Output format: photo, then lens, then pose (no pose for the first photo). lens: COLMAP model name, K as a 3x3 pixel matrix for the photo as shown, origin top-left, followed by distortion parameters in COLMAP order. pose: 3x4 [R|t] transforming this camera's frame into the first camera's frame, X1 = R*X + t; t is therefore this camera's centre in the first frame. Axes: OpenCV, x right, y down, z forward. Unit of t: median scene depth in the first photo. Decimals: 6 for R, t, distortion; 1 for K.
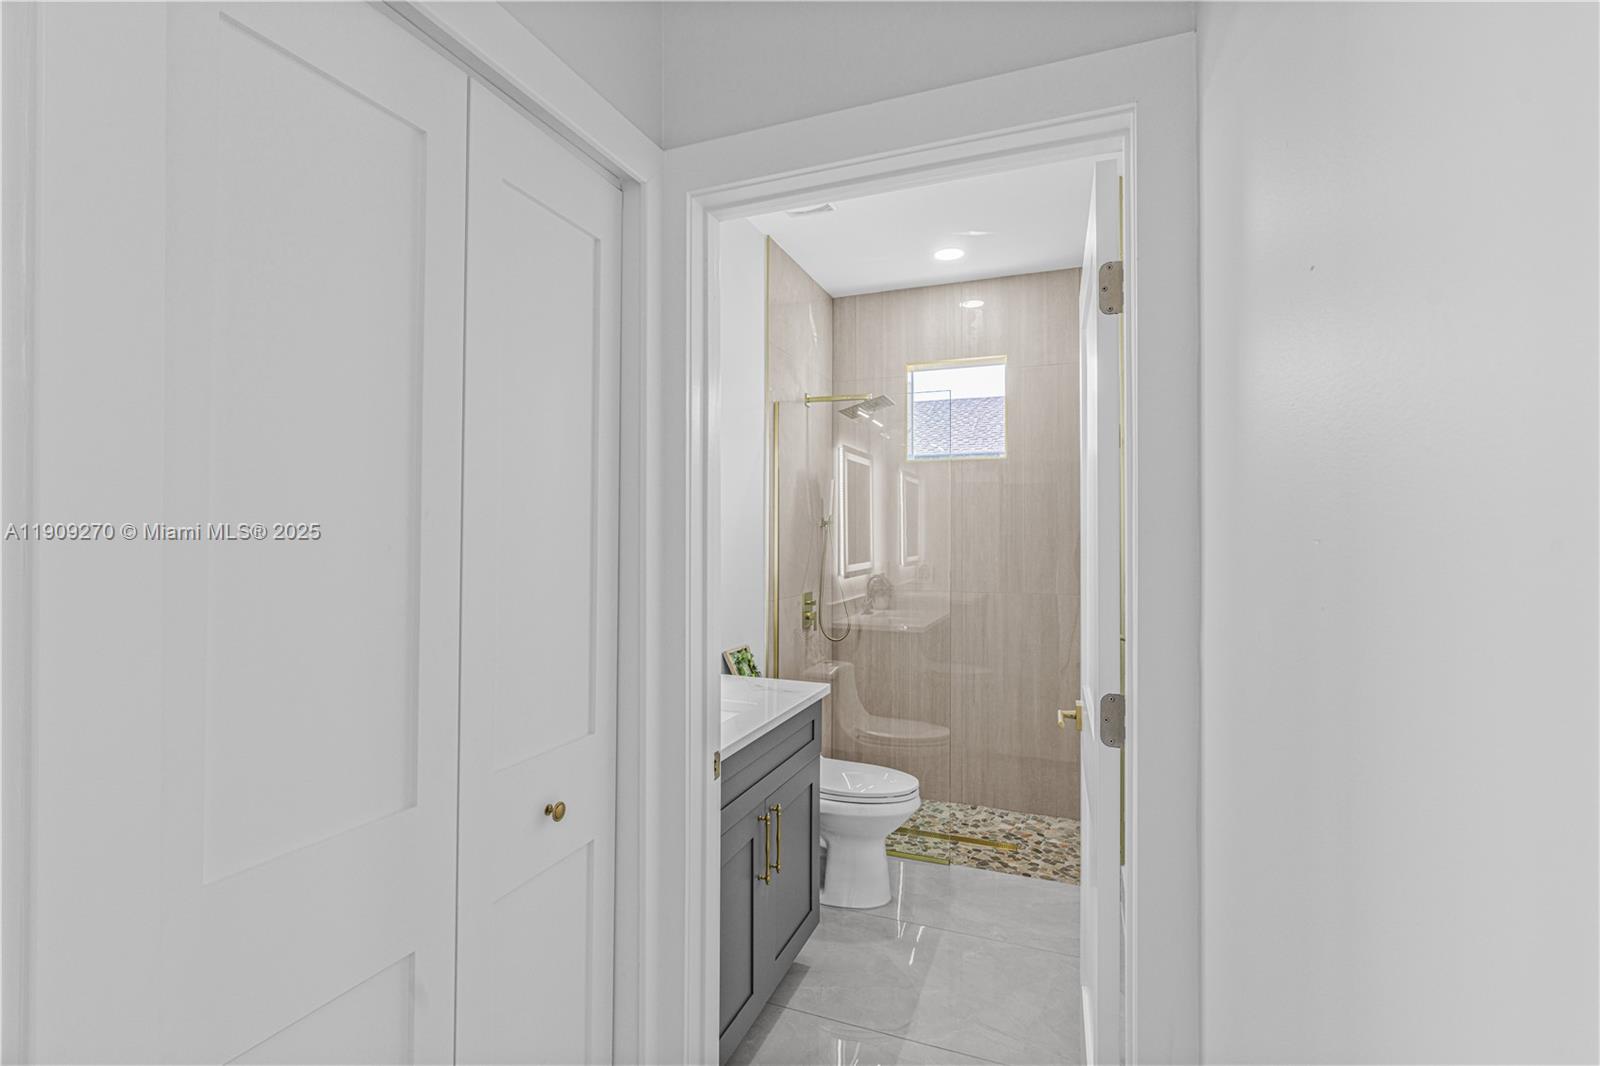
lens RADIAL K [[732.9, 0, 783.2], [0, 732.9, 535.2], [0, 0, 1]] dist [-0.007245, 0.001773]
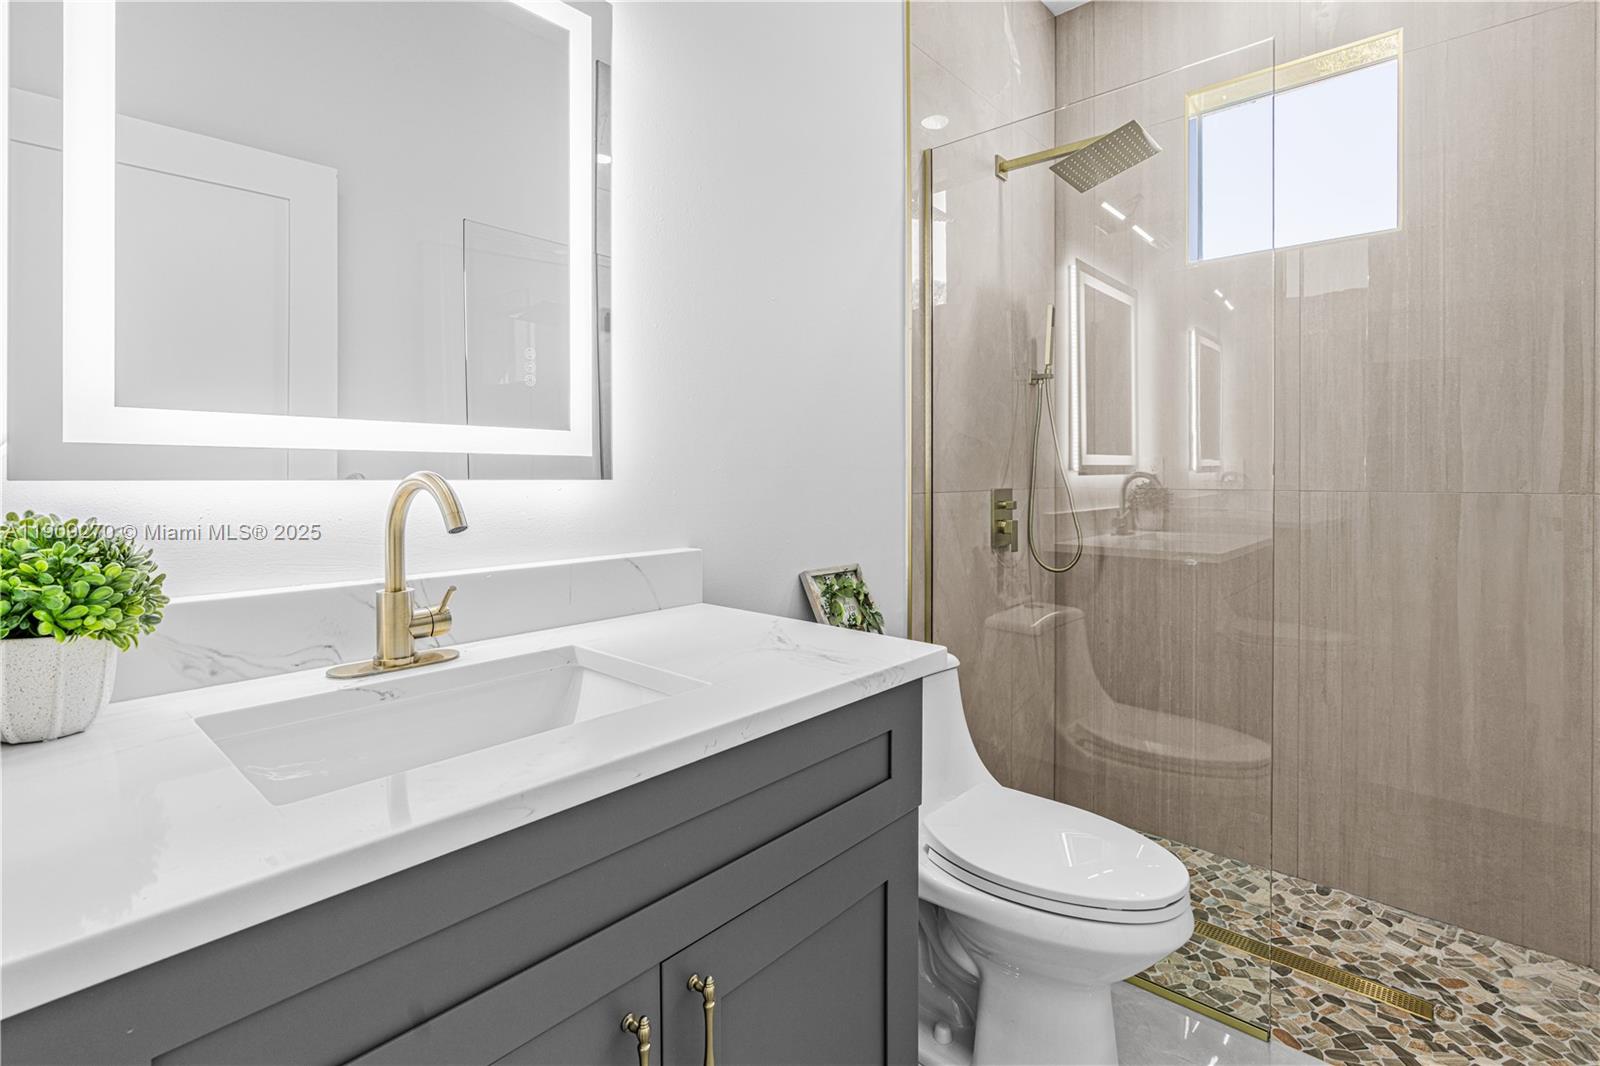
lens RADIAL K [[732.9, 0, 805.0], [0, 732.9, 485.3], [0, 0, 1]] dist [-0.007245, 0.001773]
pose [[0.939349, -0.000287, -0.342963, 0.087617], [0.004091, 0.999938, 0.010369, 0.067942], [0.342939, -0.011143, 0.939292, 0.374196]]
